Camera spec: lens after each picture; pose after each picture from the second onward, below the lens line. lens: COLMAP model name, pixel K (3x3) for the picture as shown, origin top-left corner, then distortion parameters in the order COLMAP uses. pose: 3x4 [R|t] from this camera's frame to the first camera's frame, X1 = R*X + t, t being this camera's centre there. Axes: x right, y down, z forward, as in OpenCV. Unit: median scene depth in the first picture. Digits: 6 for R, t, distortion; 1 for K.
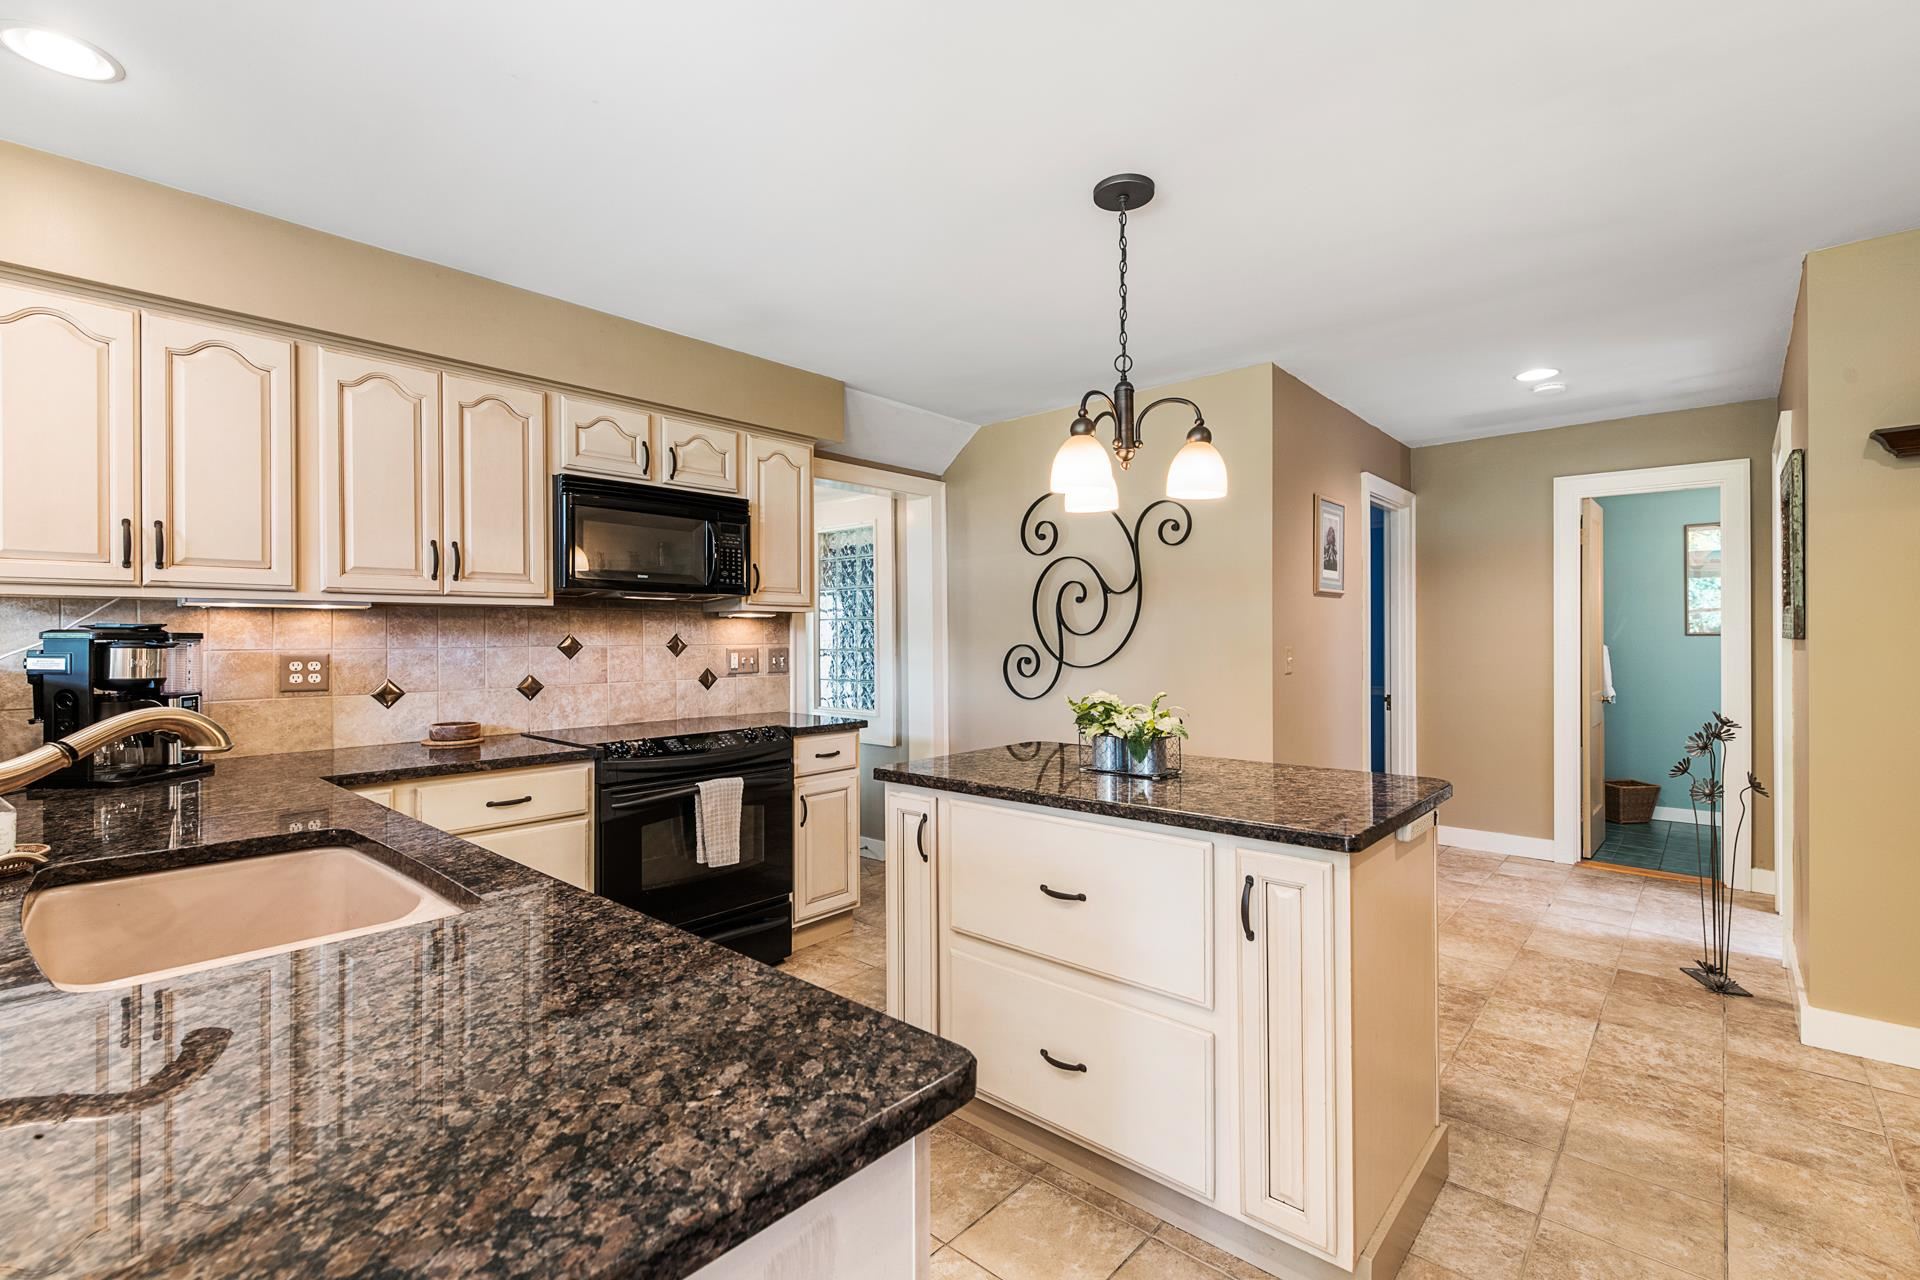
lens RADIAL K [[826.0, 0, 965.1], [0, 826.0, 632.9], [0, 0, 1]] dist [-0.001688, -0.003005]
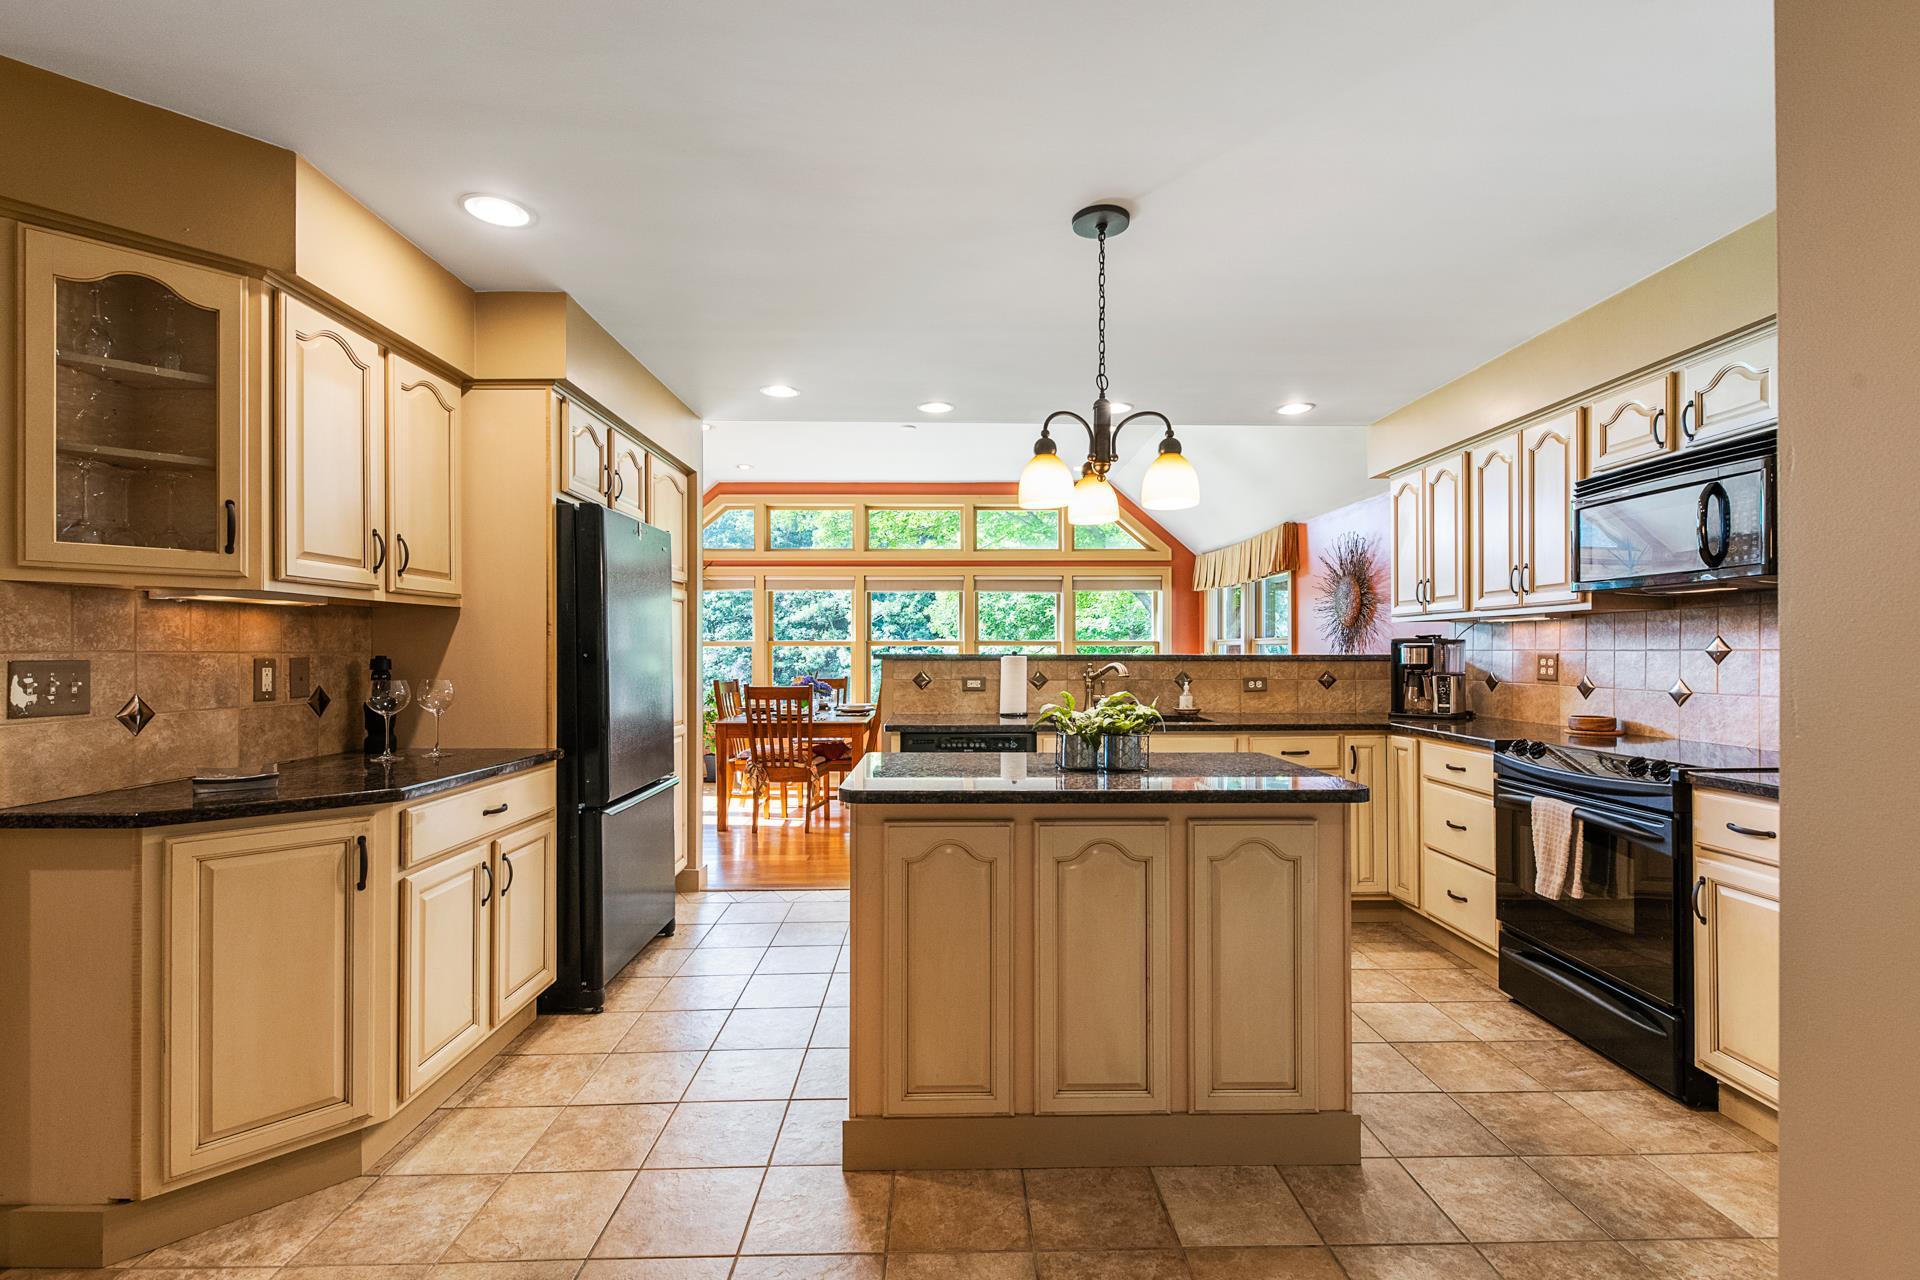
lens RADIAL K [[854.0, 0, 973.4], [0, 854.0, 651.2], [0, 0, 1]] dist [0.007559, -0.001303]
pose [[-0.721123, 0.006450, -0.692777, 0.741111], [0.008093, 0.999967, 0.000886, 0.011245], [0.692760, -0.004968, -0.721151, 1.155673]]
